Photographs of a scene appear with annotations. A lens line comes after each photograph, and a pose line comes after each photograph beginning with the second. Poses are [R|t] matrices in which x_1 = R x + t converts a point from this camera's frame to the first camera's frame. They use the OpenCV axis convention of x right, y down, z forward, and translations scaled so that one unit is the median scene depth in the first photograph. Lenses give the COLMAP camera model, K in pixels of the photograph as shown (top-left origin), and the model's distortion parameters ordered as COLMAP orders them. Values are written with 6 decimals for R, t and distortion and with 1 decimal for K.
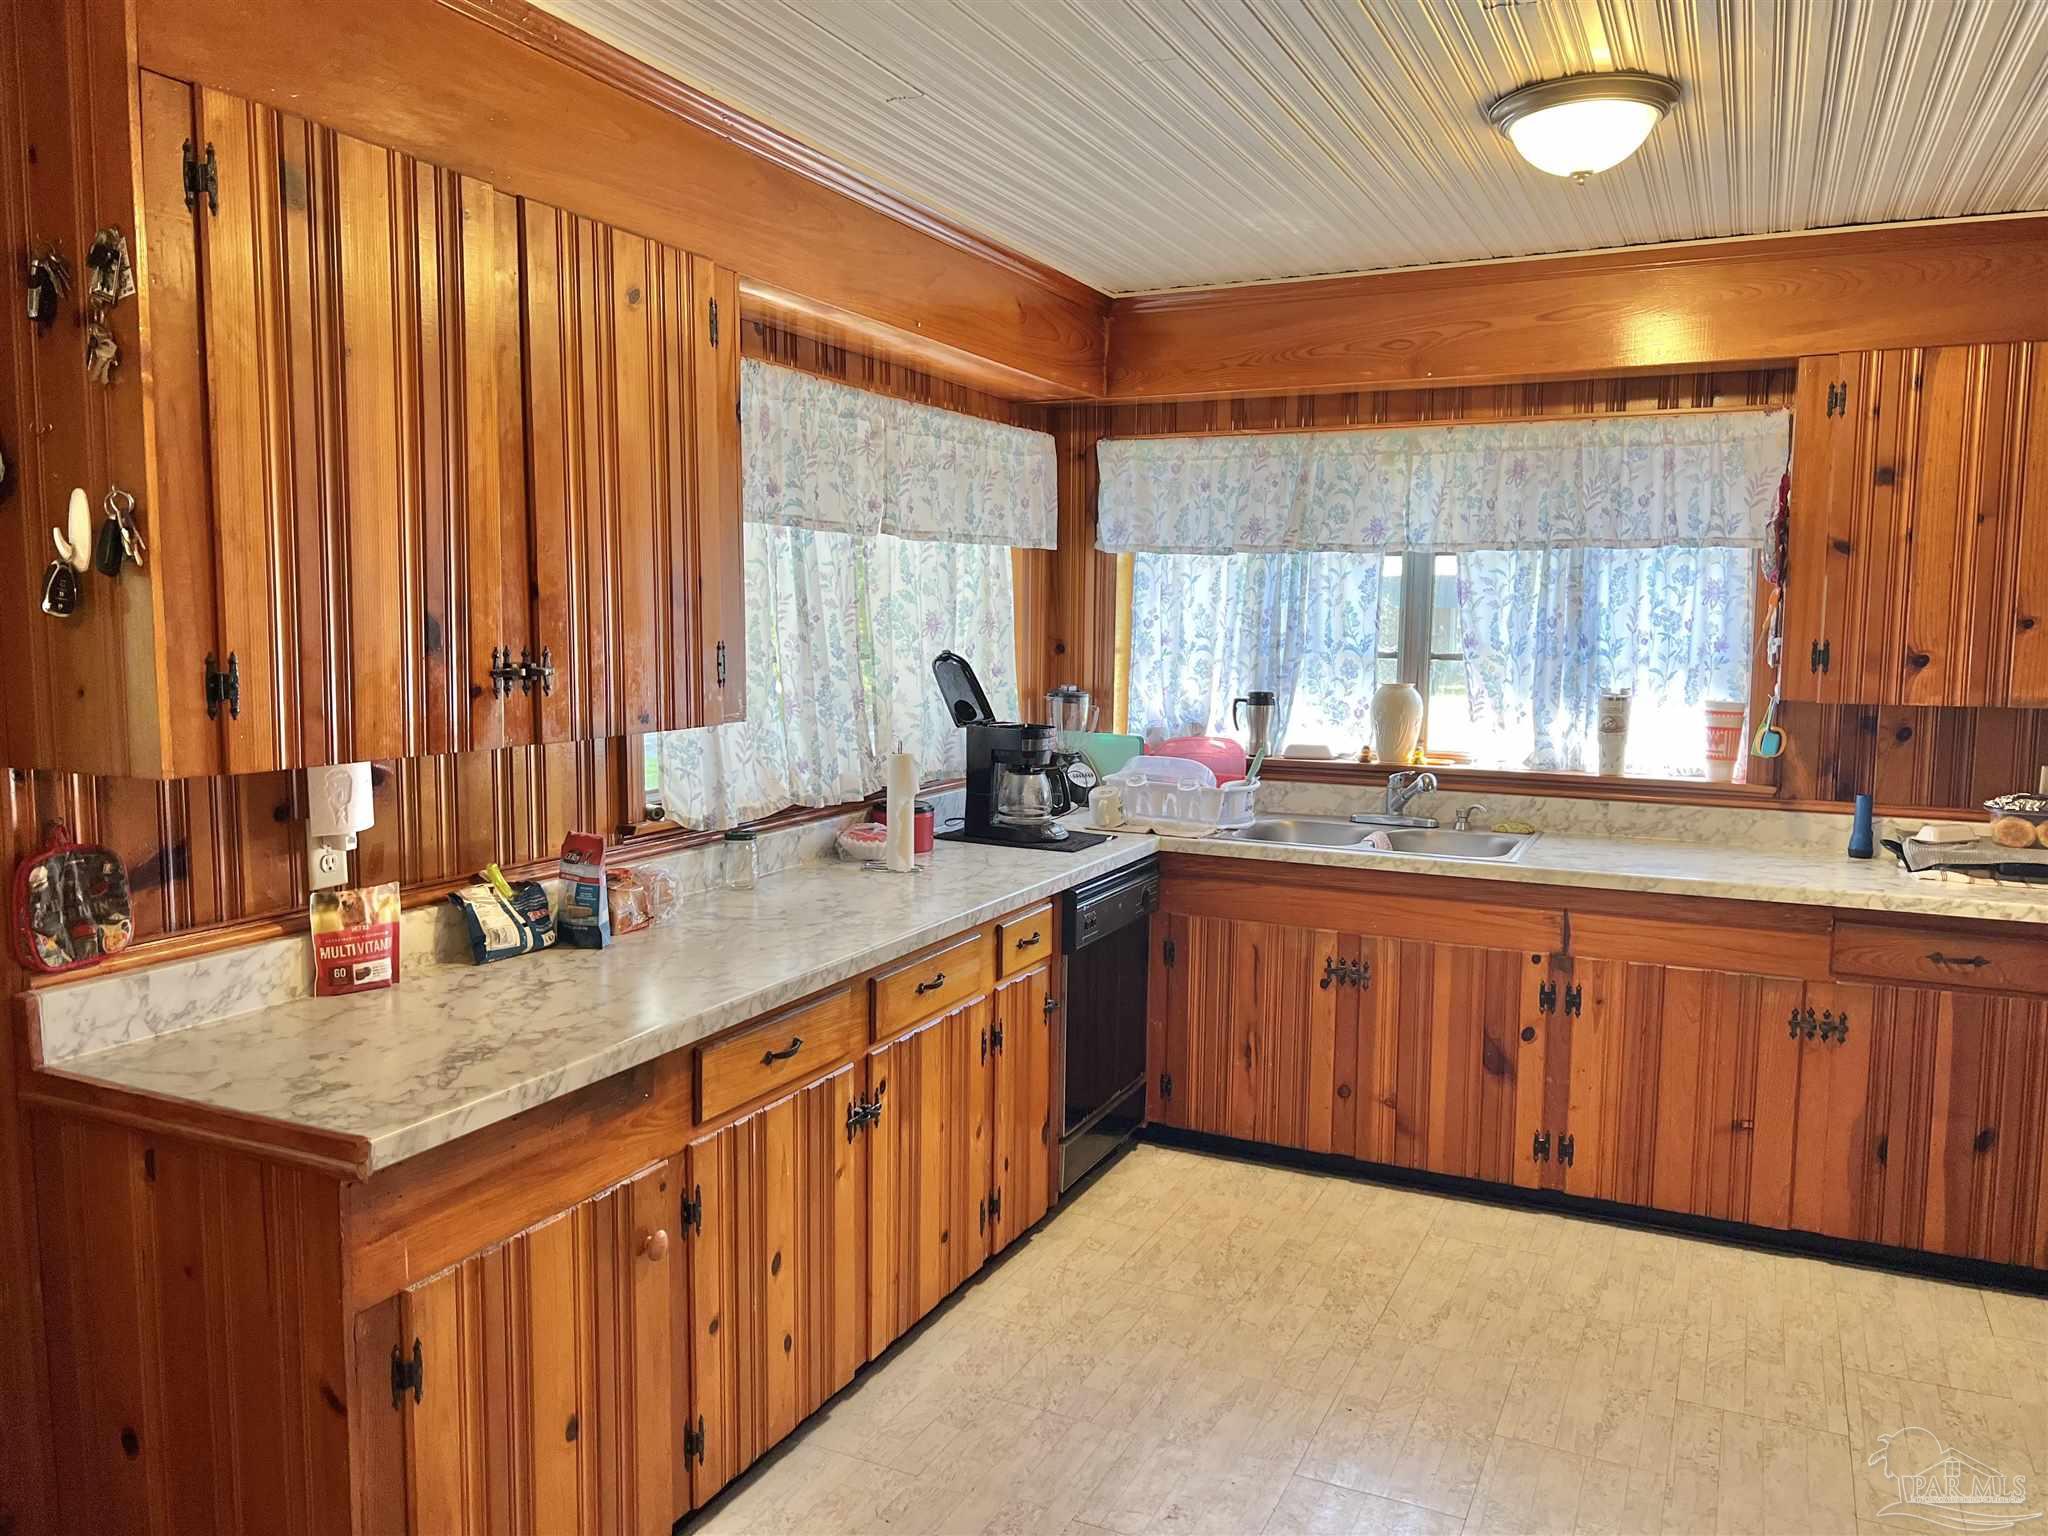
lens RADIAL K [[1531.8, 0, 1018.0], [0, 1531.8, 769.8], [0, 0, 1]] dist [0.058266, -0.070033]
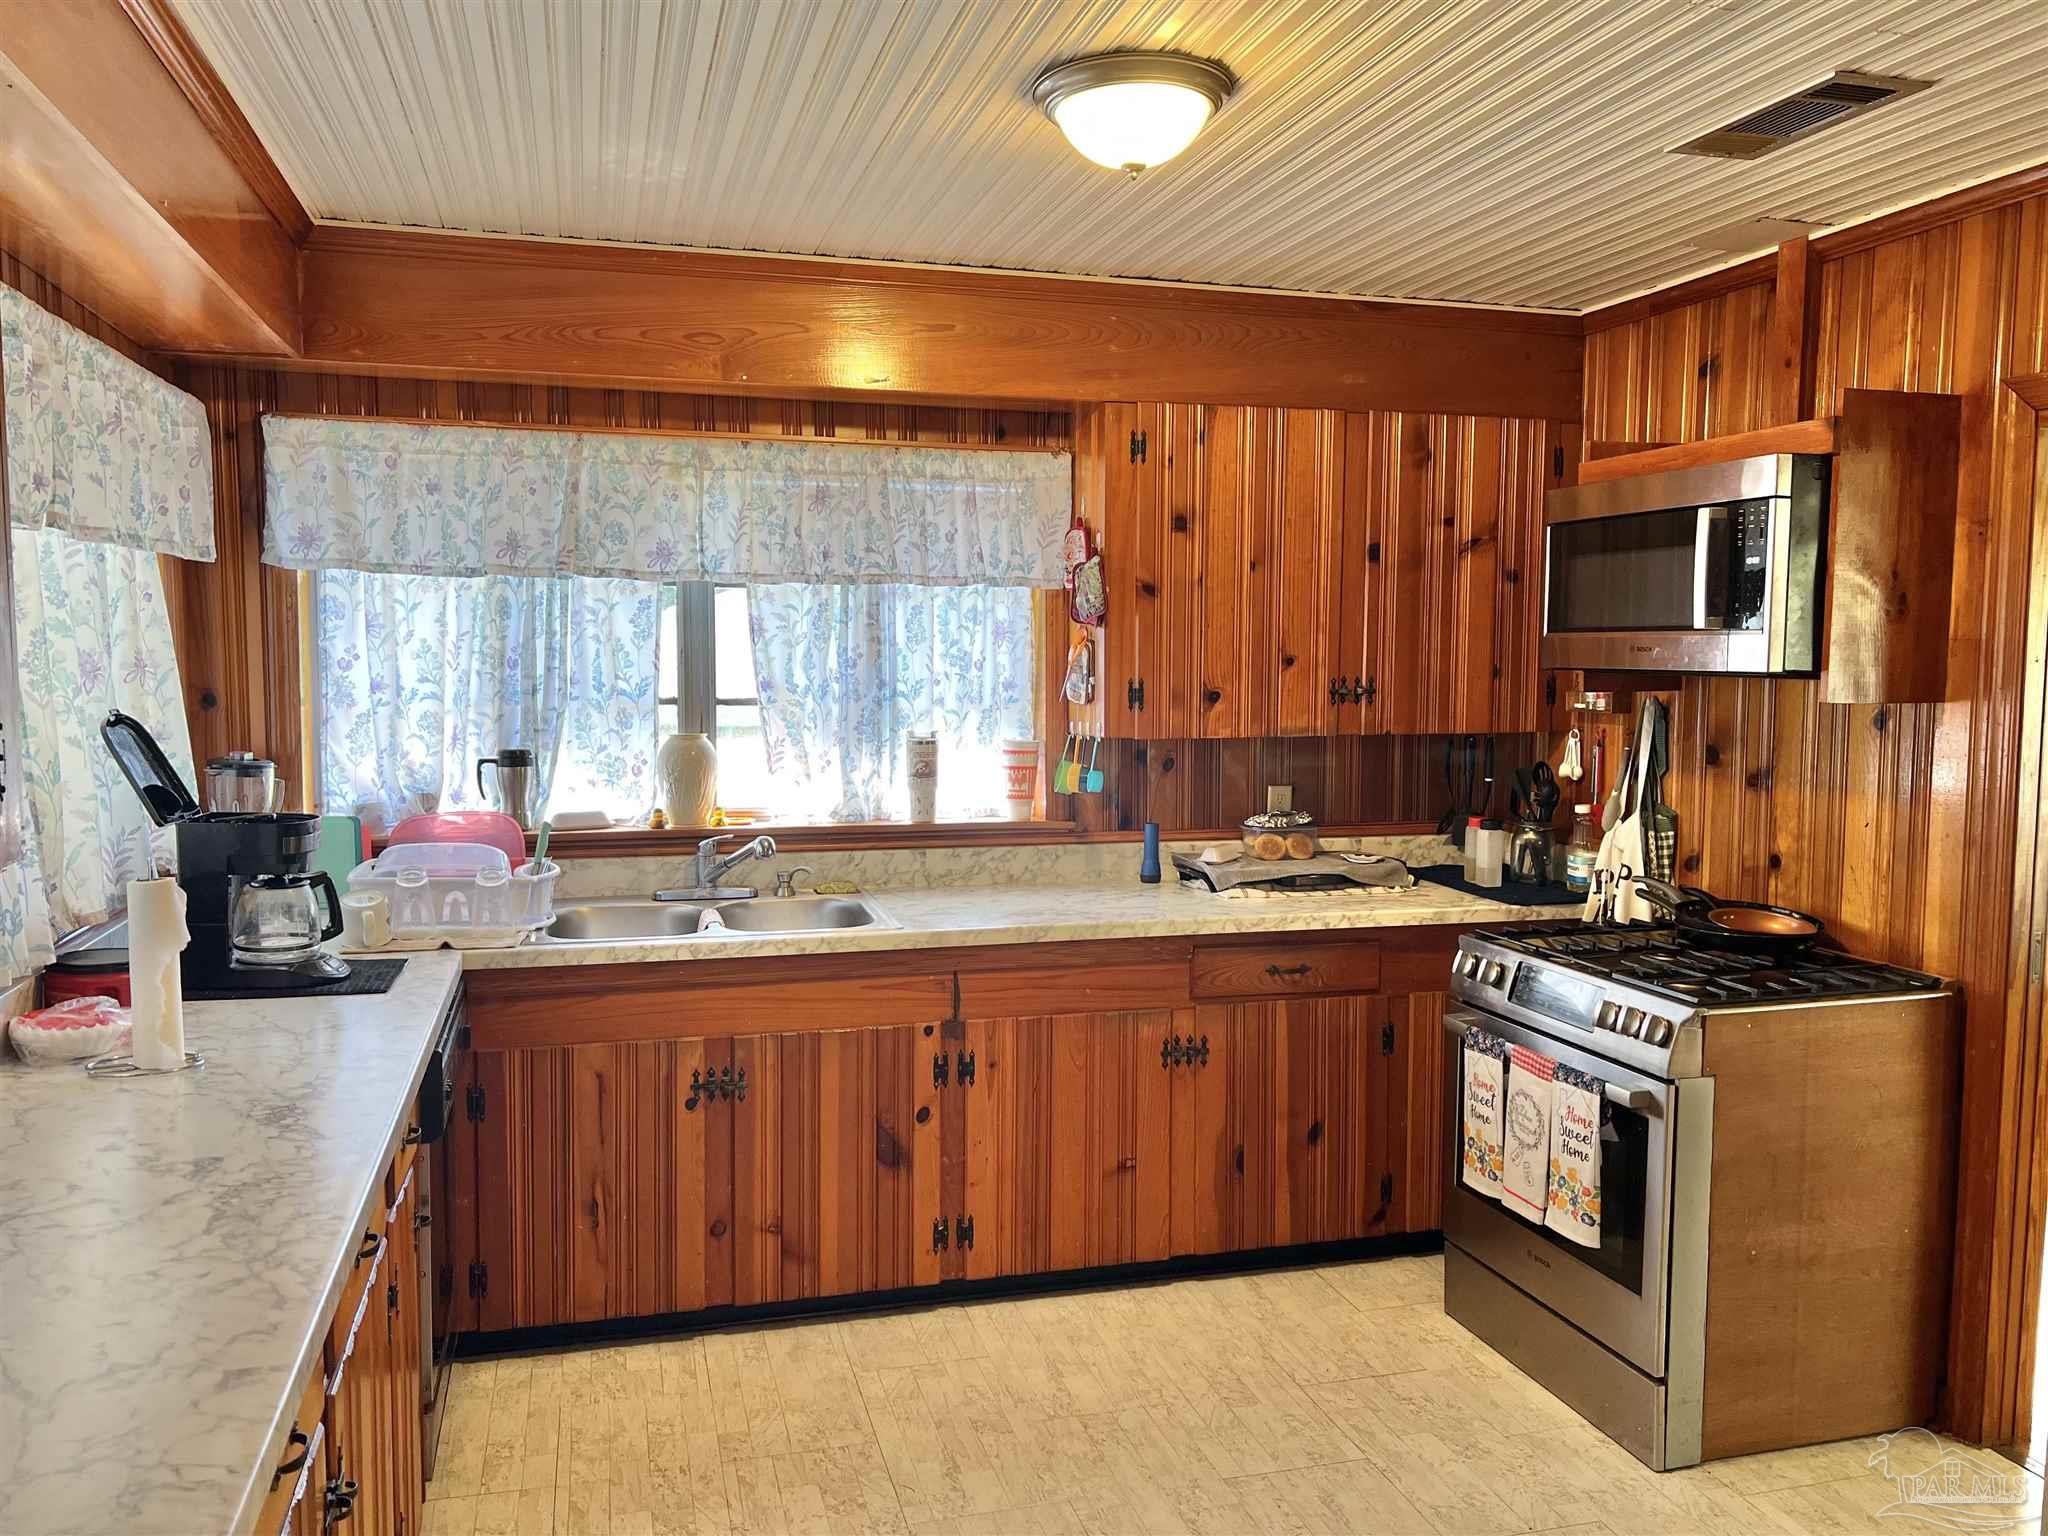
lens RADIAL K [[1531.8, 0, 1020.2], [0, 1531.8, 768.2], [0, 0, 1]] dist [0.058266, -0.070033]
pose [[0.752713, -0.053749, 0.656152, -0.217612], [0.068781, 0.997628, 0.002818, -0.032443], [-0.654747, 0.043010, 0.754624, 0.282678]]
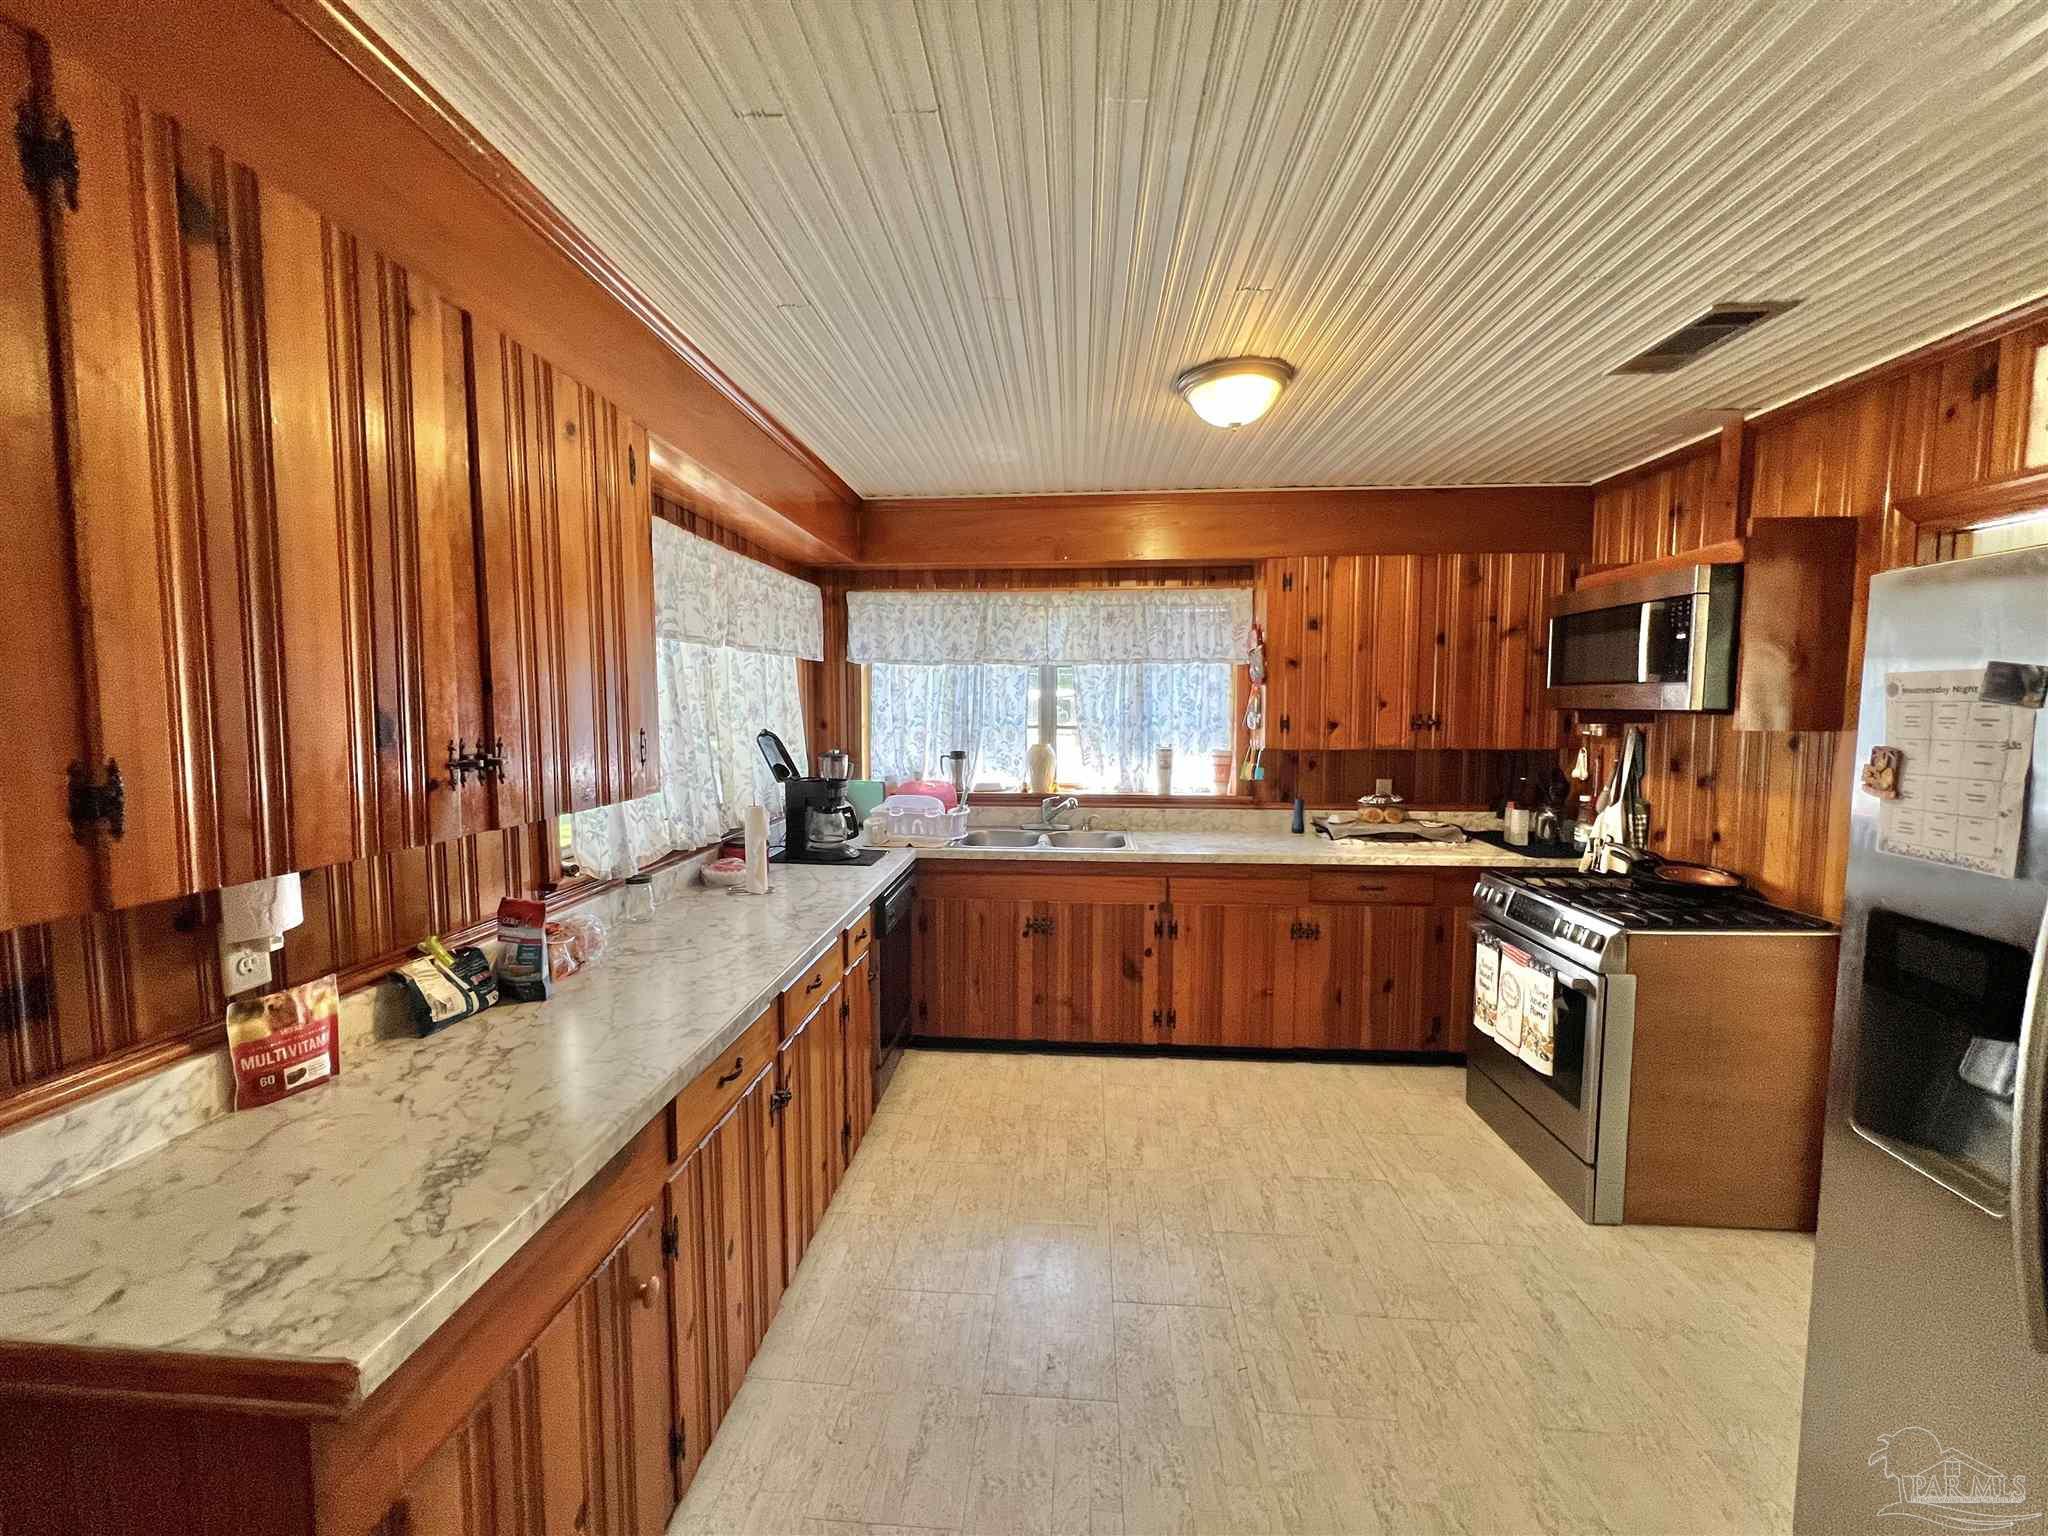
lens RADIAL K [[817.4, 0, 1018.5], [0, 817.4, 762.6], [0, 0, 1]] dist [-0.004289, 0.002064]
pose [[0.931316, -0.034957, 0.362531, -0.118073], [0.045472, 0.998755, -0.020509, -0.023034], [-0.361363, 0.035585, 0.931746, 0.229702]]
